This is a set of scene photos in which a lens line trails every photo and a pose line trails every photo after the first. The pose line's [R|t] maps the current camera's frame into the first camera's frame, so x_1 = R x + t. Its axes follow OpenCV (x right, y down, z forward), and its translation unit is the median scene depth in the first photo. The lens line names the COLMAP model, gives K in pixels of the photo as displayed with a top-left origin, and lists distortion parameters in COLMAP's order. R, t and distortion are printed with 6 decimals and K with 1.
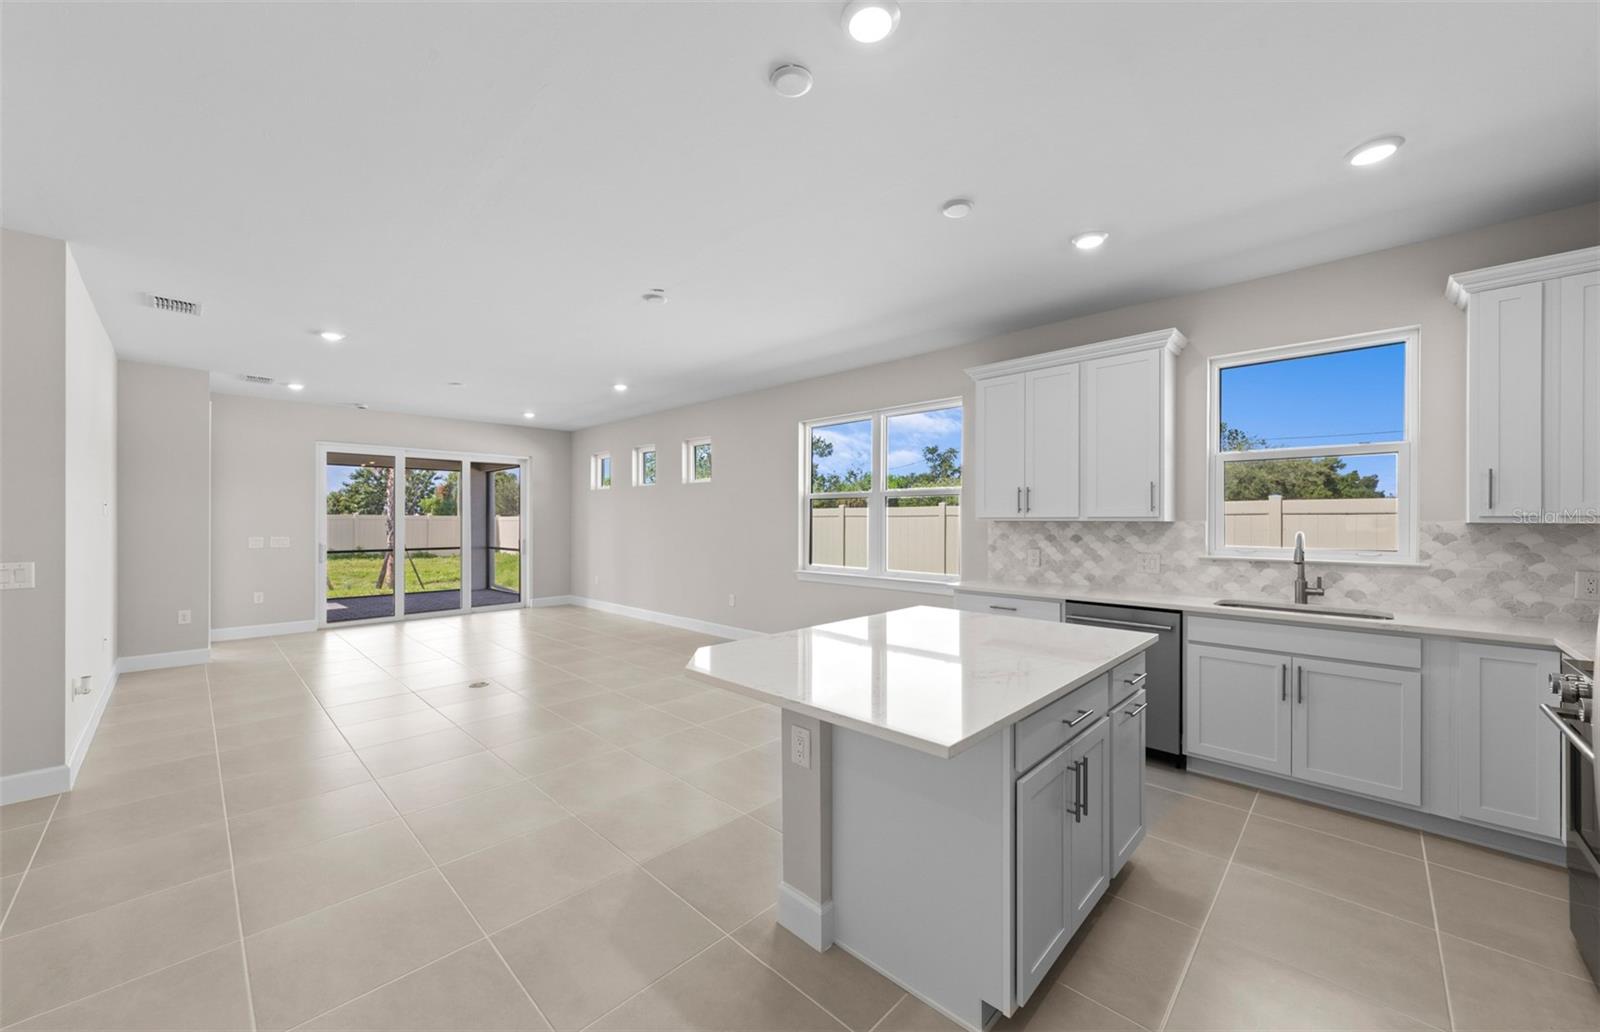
lens RADIAL K [[592.0, 0, 791.3], [0, 592.0, 520.2], [0, 0, 1]] dist [0.005503, -0.000972]
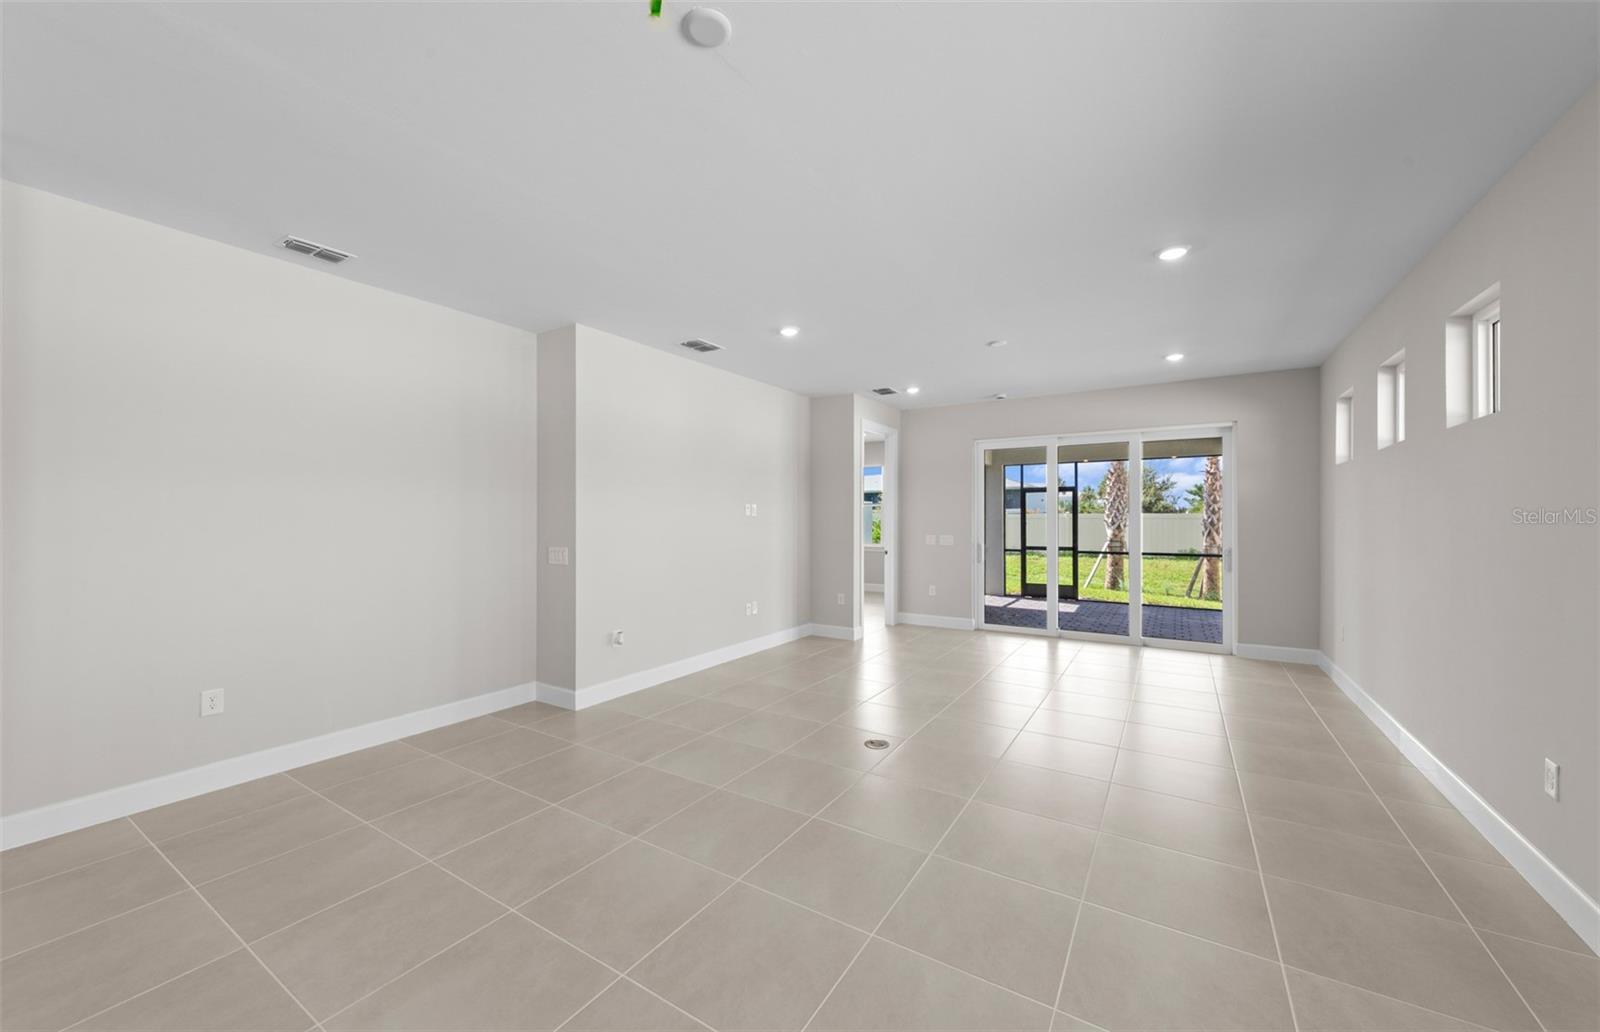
lens RADIAL K [[592.0, 0, 804.6], [0, 592.0, 518.0], [0, 0, 1]] dist [0.005503, -0.000972]
pose [[0.213883, -0.001643, -0.976858, 0.158700], [-0.000813, 0.999998, -0.001860, -0.000884], [0.976859, 0.001192, 0.213881, 0.710267]]
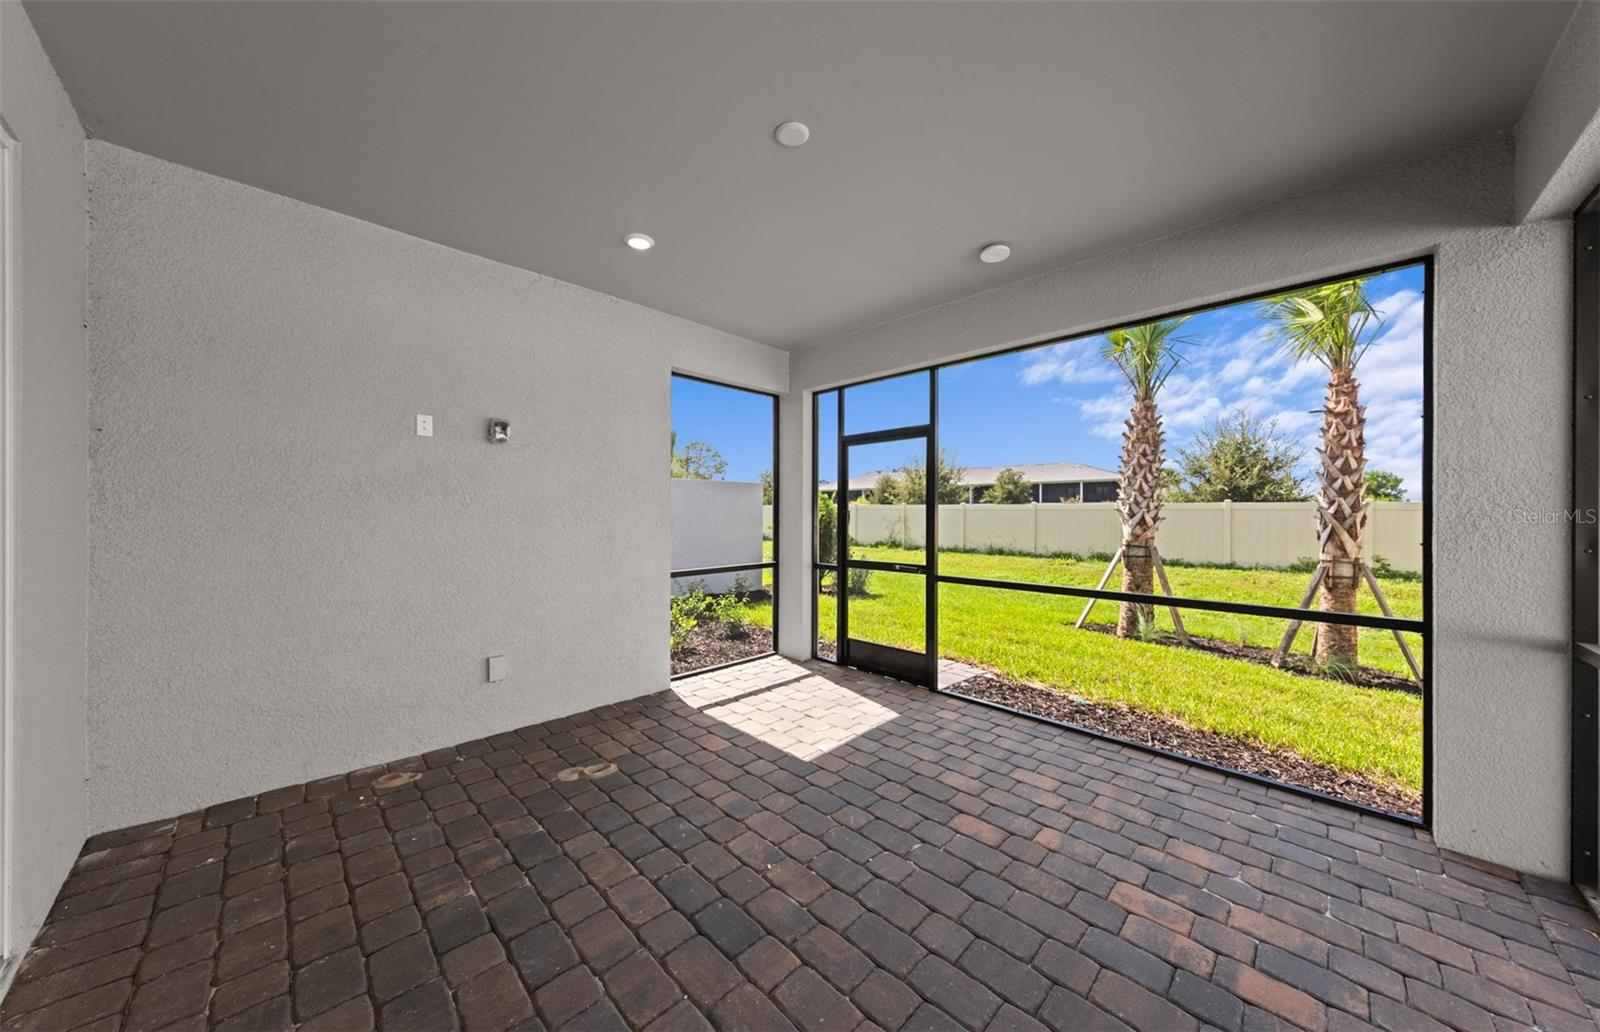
lens RADIAL K [[523.9, 0, 801.9], [0, 523.9, 513.8], [0, 0, 1]] dist [0.006132, -0.000310]
pose [[-0.009843, 0.001306, -0.999951, -0.857554], [-0.004217, 0.999990, 0.001348, 0.016801], [0.999943, 0.004230, -0.009838, 1.869908]]
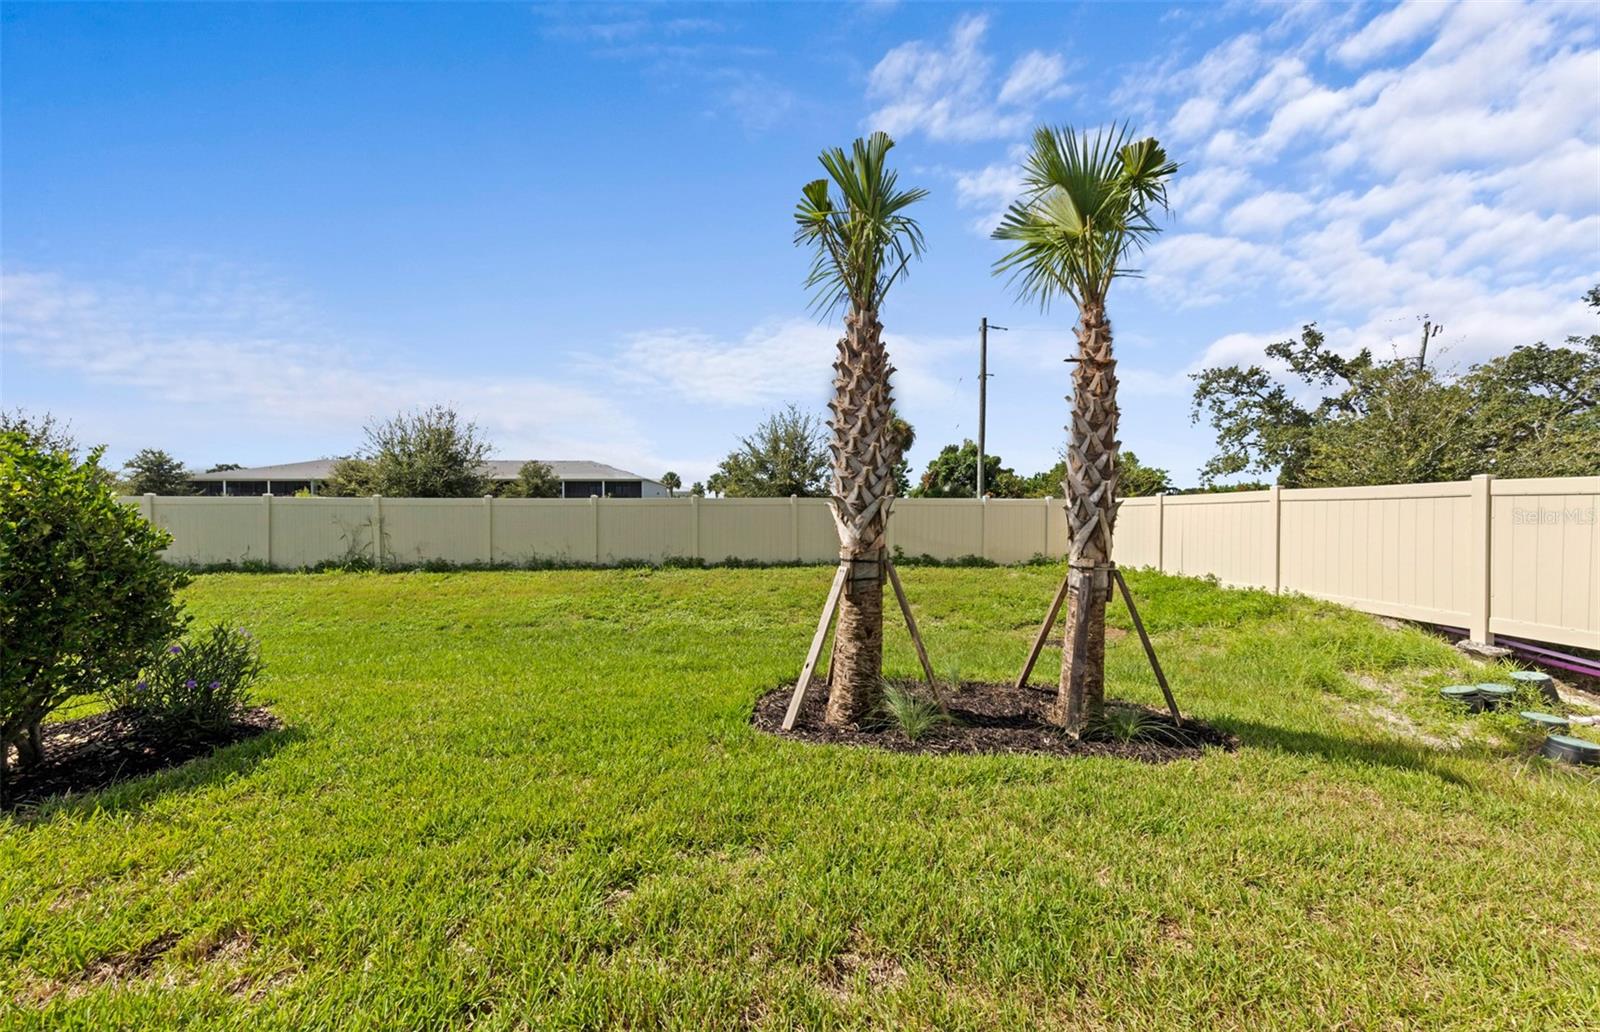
lens RADIAL K [[523.9, 0, 785.4], [0, 523.9, 516.9], [0, 0, 1]] dist [0.006132, -0.000310]
pose [[0.739447, 0.002322, -0.673211, -1.825060], [0.005009, 0.999947, 0.008951, 0.026017], [0.673196, -0.009991, 0.739396, 2.073714]]
